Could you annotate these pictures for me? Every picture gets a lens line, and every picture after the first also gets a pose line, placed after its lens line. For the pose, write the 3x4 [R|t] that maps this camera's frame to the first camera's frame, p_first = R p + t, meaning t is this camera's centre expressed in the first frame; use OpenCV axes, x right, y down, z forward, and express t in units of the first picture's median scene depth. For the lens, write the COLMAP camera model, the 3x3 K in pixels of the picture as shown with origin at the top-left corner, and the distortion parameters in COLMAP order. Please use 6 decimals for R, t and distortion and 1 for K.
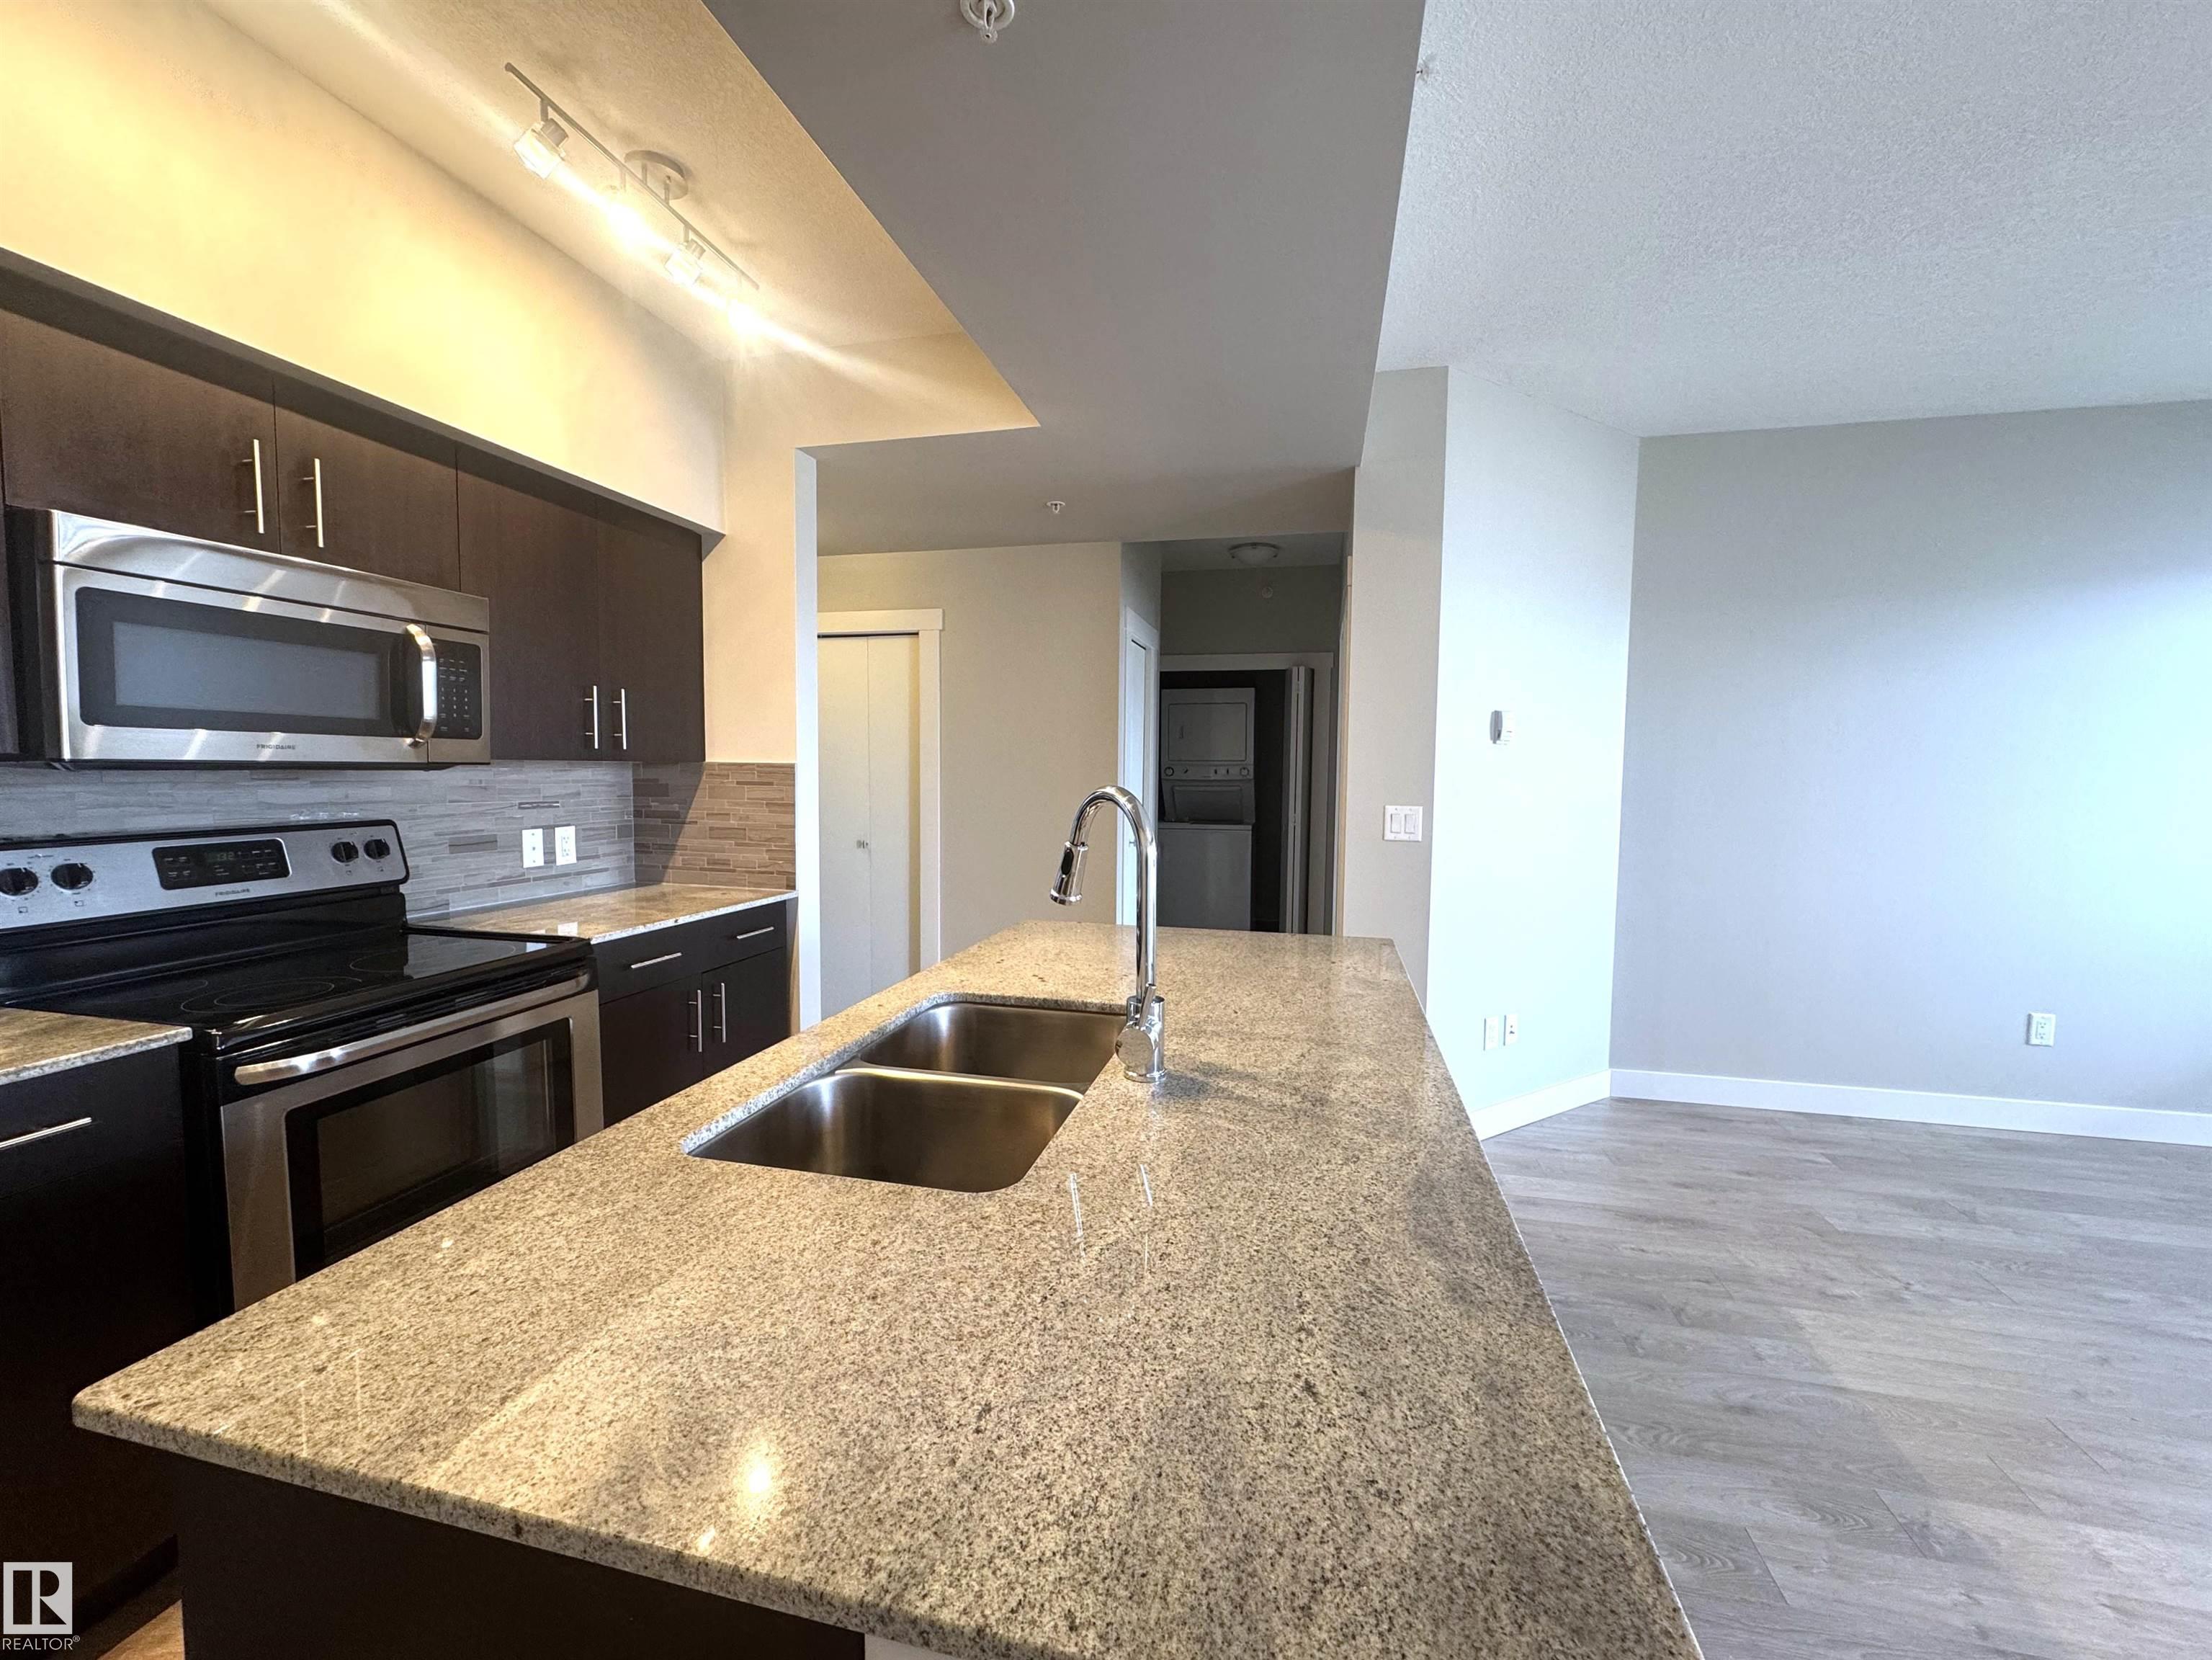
lens RADIAL K [[884.5, 0, 1106.0], [0, 884.5, 830.0], [0, 0, 1]] dist [0.013217, -0.000014]
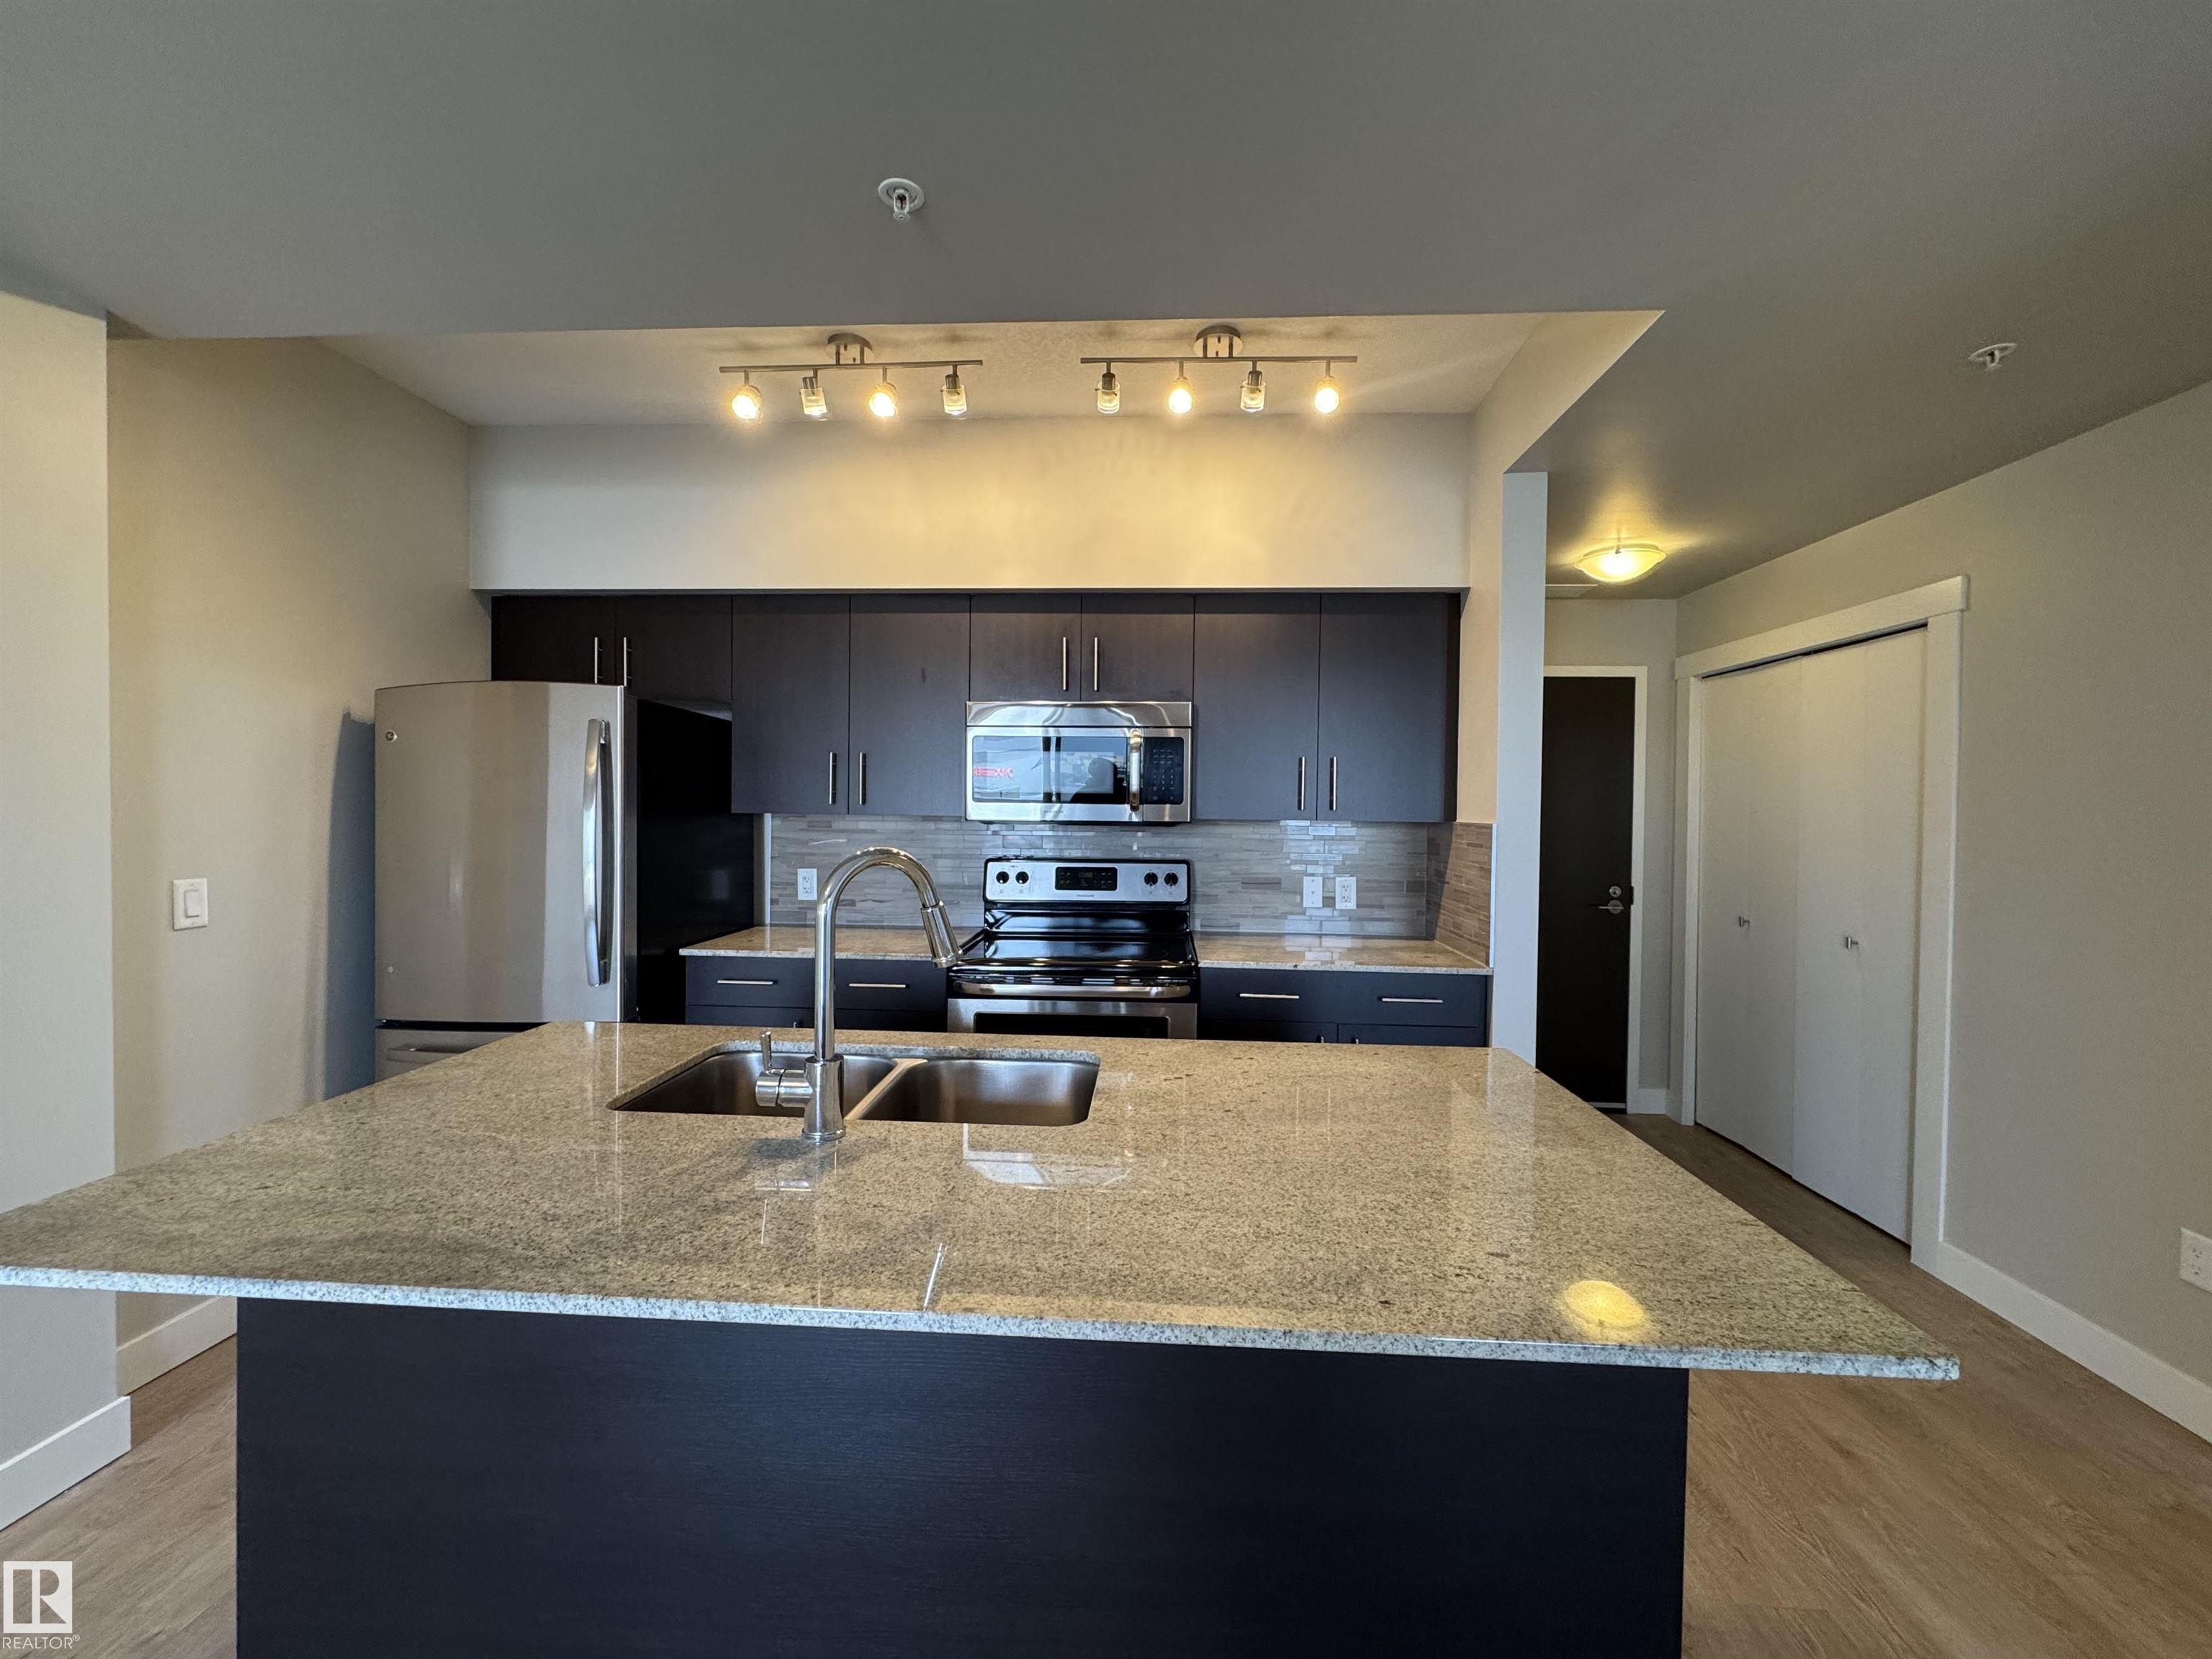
lens RADIAL K [[878.9, 0, 1106.0], [0, 878.9, 829.5], [0, 0, 1]] dist [-0.000508, -0.000350]
pose [[0.176727, 0.014035, -0.984160, 0.641644], [-0.079862, 0.996806, -0.000126, -0.055382], [0.981015, 0.078619, 0.177283, 0.661774]]
